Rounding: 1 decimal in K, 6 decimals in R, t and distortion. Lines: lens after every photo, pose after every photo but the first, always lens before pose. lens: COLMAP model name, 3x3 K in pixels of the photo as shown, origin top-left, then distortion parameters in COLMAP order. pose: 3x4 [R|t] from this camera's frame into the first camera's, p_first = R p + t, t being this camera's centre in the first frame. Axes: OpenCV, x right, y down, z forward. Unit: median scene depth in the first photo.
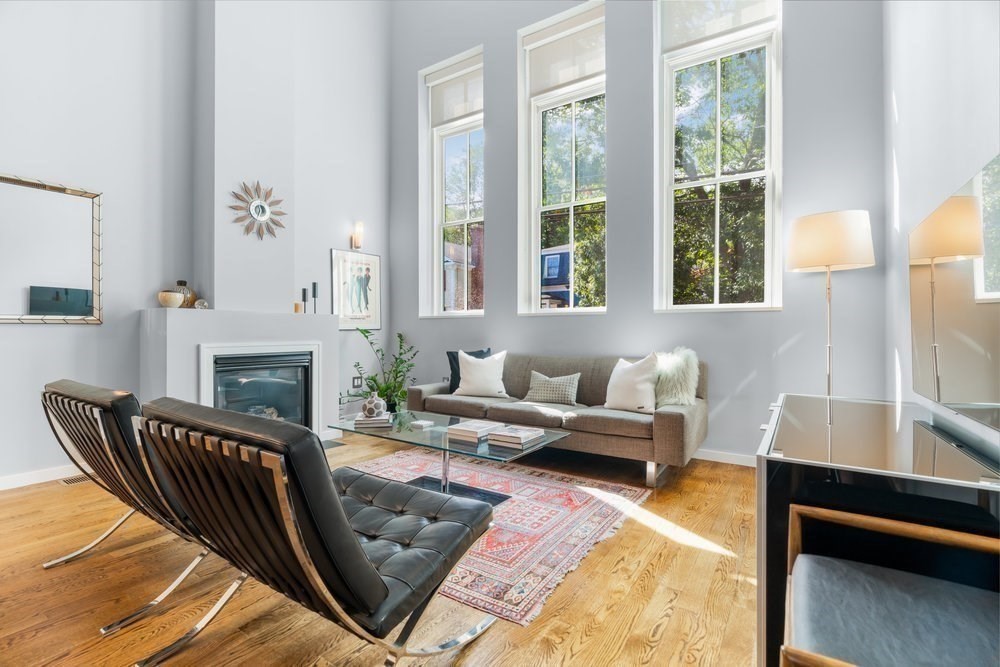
lens RADIAL K [[459.0, 0, 495.9], [0, 459.0, 330.5], [0, 0, 1]] dist [-0.002309, -0.000322]
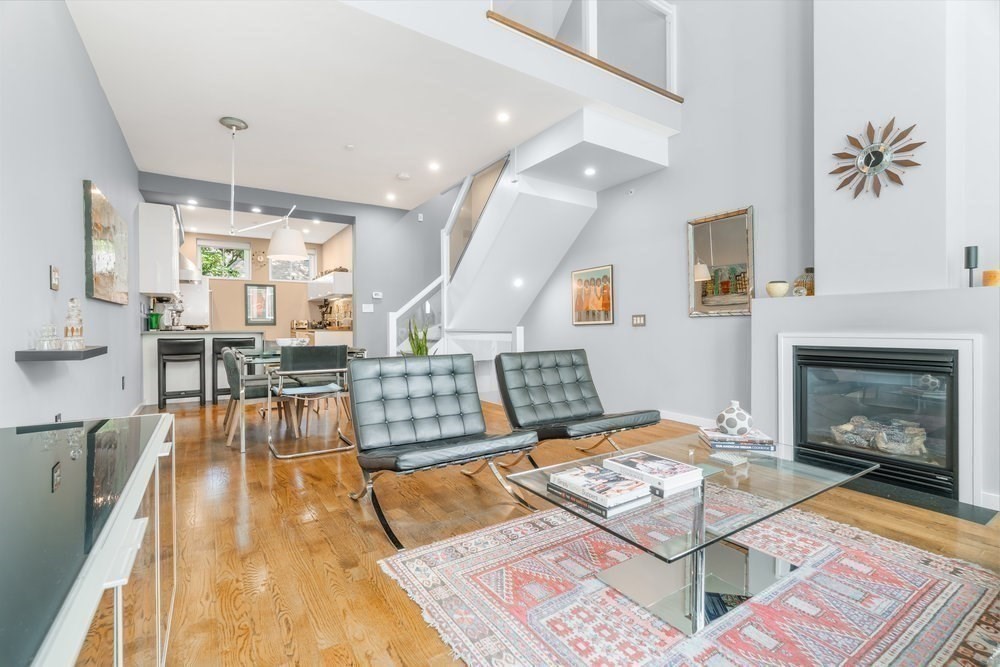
lens RADIAL K [[459.0, 0, 495.9], [0, 459.0, 330.5], [0, 0, 1]] dist [-0.002309, -0.000322]
pose [[-0.411945, 0.009181, -0.911163, 0.446103], [0.007485, 0.999950, 0.006692, 0.011868], [0.911178, -0.004064, -0.411993, 0.769377]]
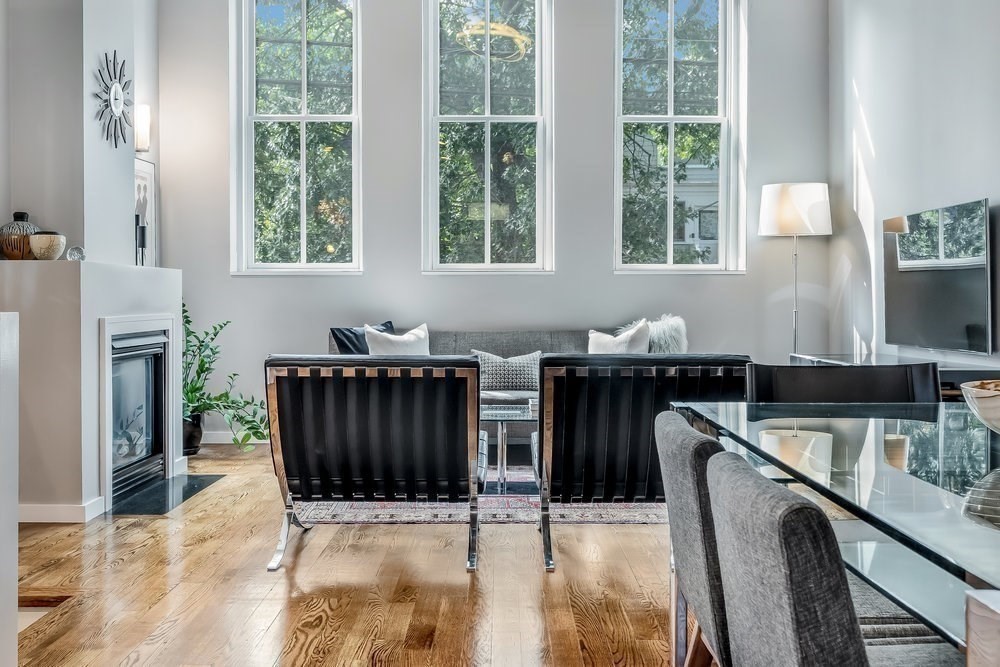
lens RADIAL K [[1011.4, 0, 498.6], [0, 1011.4, 297.7], [0, 0, 1]] dist [-0.034292, -0.004410]
pose [[0.839410, -0.000603, 0.543499, -0.845314], [-0.003796, 0.999968, 0.006973, -0.008433], [-0.543486, -0.007916, 0.839381, -0.421276]]
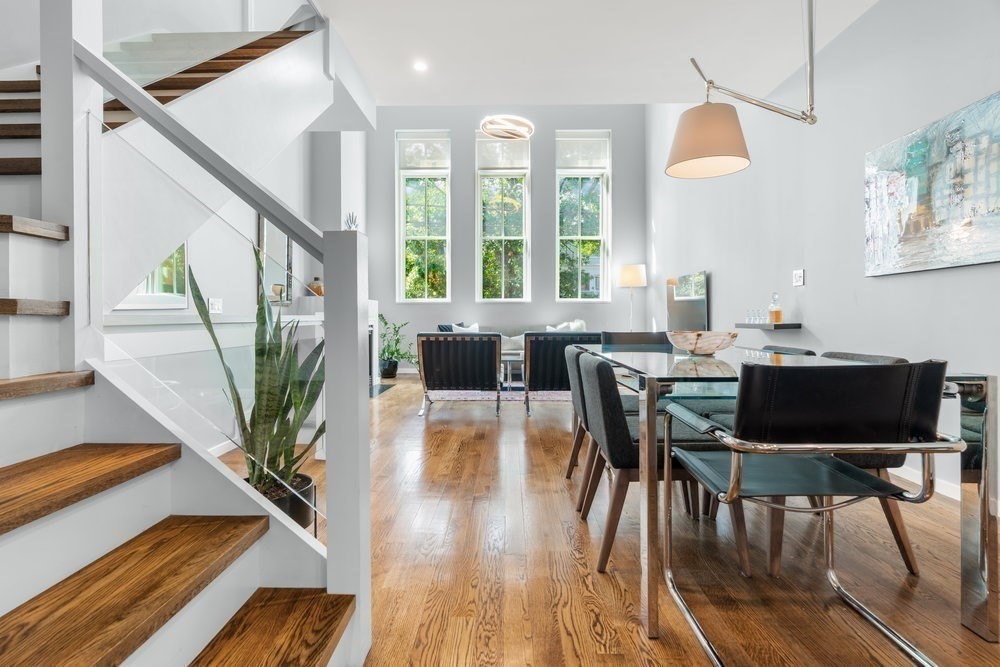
lens RADIAL K [[464.3, 0, 501.3], [0, 464.3, 319.2], [0, 0, 1]] dist [-0.011415, 0.000218]
pose [[0.845401, -0.004764, 0.534111, -0.952592], [-0.000369, 0.999955, 0.009504, 0.013641], [-0.534132, -0.008231, 0.845361, -0.578151]]
